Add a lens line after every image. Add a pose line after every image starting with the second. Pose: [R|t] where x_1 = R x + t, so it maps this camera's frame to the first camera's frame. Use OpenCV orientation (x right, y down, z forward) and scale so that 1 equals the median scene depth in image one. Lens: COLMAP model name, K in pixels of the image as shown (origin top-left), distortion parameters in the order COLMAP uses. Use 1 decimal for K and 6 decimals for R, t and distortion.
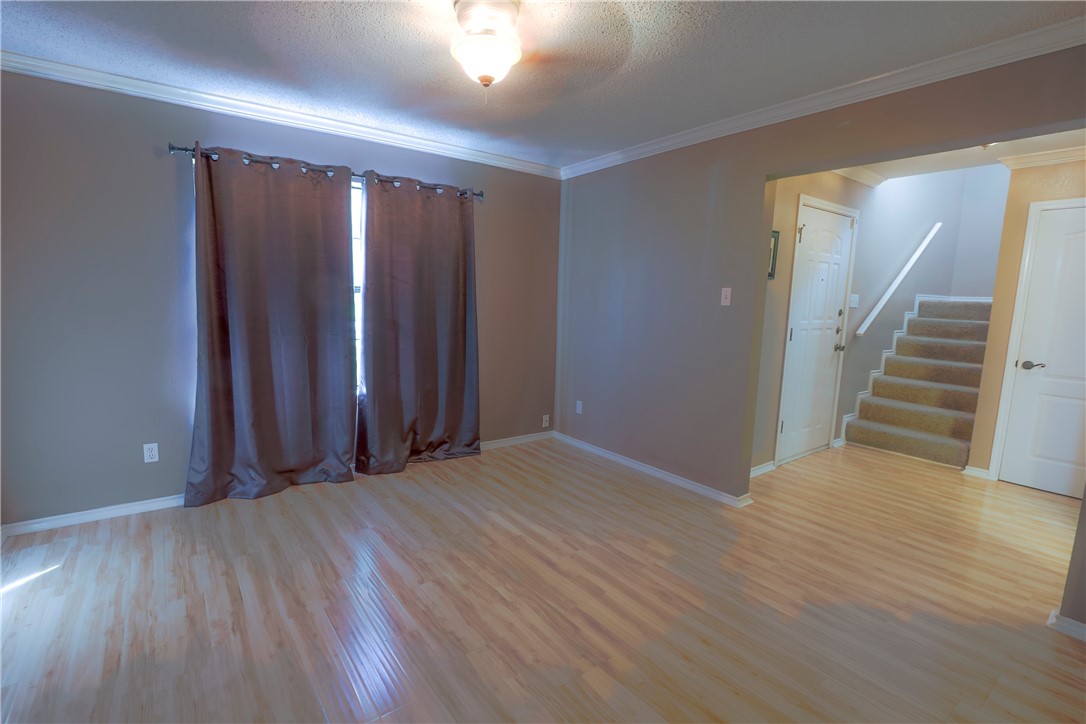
lens RADIAL K [[504.8, 0, 538.1], [0, 504.8, 368.0], [0, 0, 1]] dist [-0.022107, 0.005516]
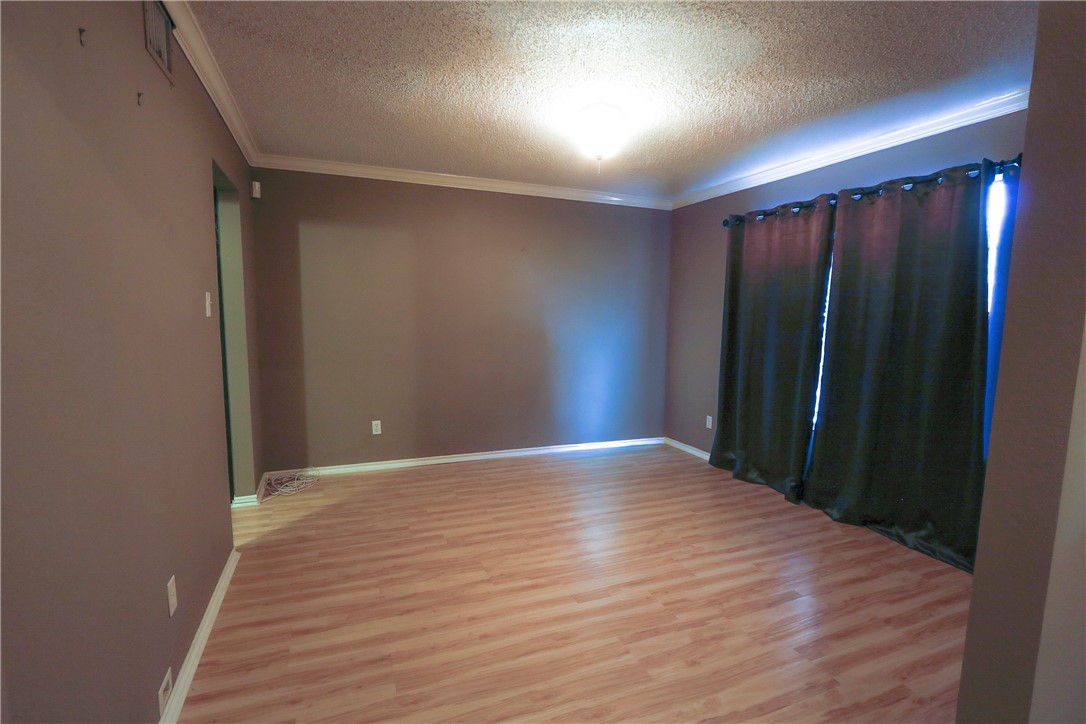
lens RADIAL K [[504.8, 0, 538.1], [0, 504.8, 368.0], [0, 0, 1]] dist [-0.022107, 0.005516]
pose [[-0.251129, 0.080138, -0.964630, 0.873767], [-0.159293, 0.979558, 0.122848, -0.103332], [0.954756, 0.184510, -0.233230, 0.856839]]
